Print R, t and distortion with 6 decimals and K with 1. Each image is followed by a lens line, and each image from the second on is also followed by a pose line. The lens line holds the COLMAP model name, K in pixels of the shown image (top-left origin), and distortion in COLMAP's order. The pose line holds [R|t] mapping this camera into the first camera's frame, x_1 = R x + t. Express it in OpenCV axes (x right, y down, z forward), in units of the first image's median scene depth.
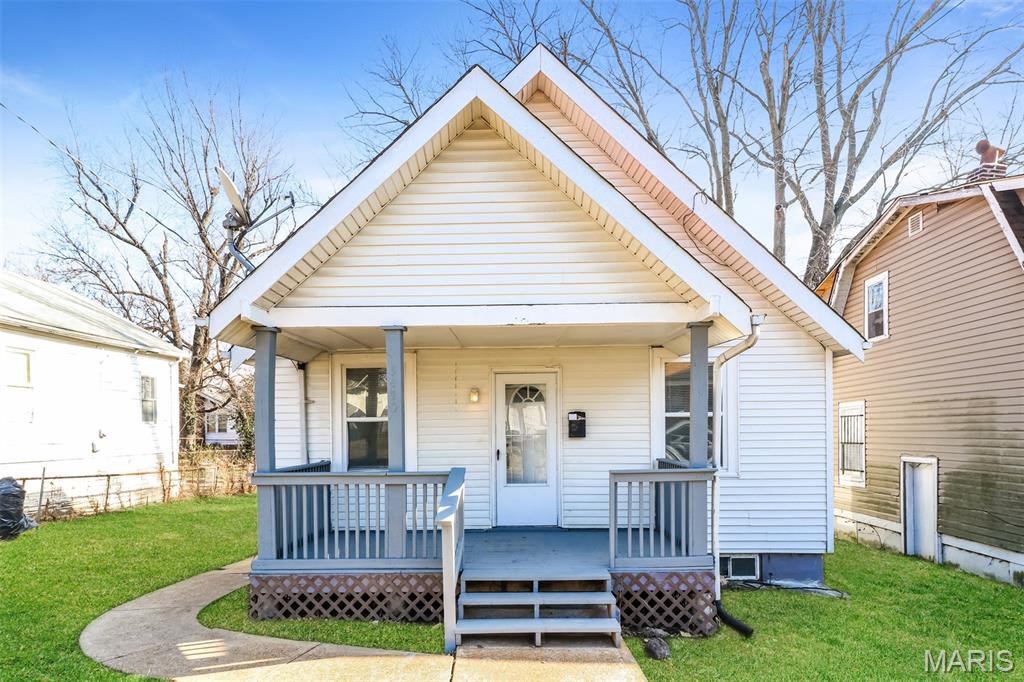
lens RADIAL K [[576.8, 0, 512.1], [0, 576.8, 343.2], [0, 0, 1]] dist [0.011111, 0.000850]
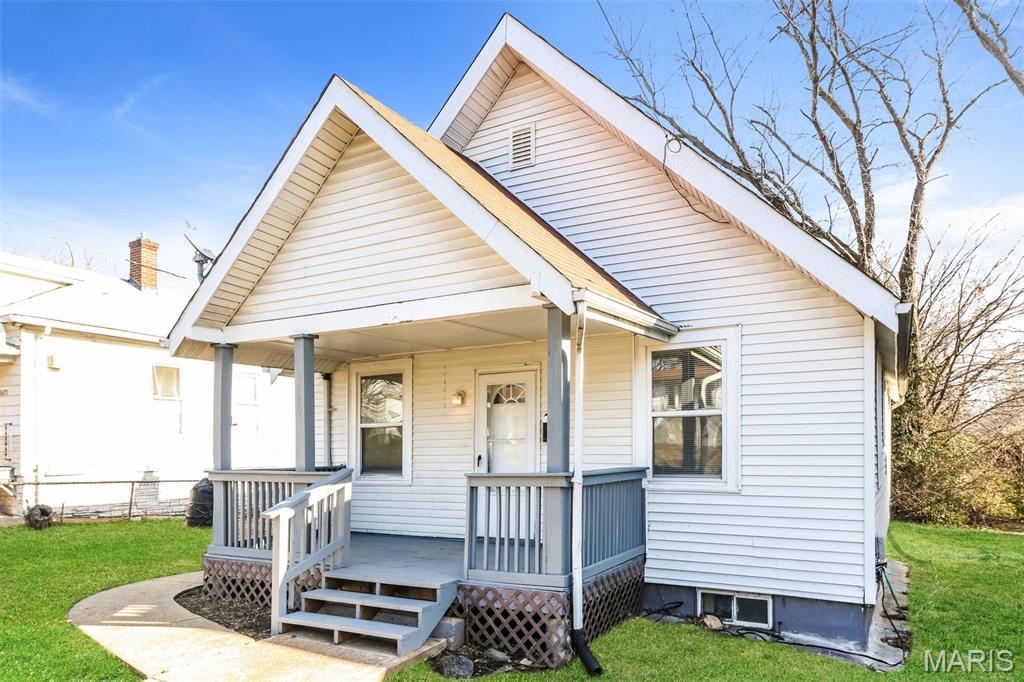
lens RADIAL K [[655.6, 0, 512.4], [0, 655.6, 340.4], [0, 0, 1]] dist [0.022525, -0.001817]
pose [[0.886617, -0.072184, -0.456836, 0.727233], [0.066992, 0.997372, -0.027577, 0.042226], [0.457626, -0.006154, 0.889123, 0.103450]]
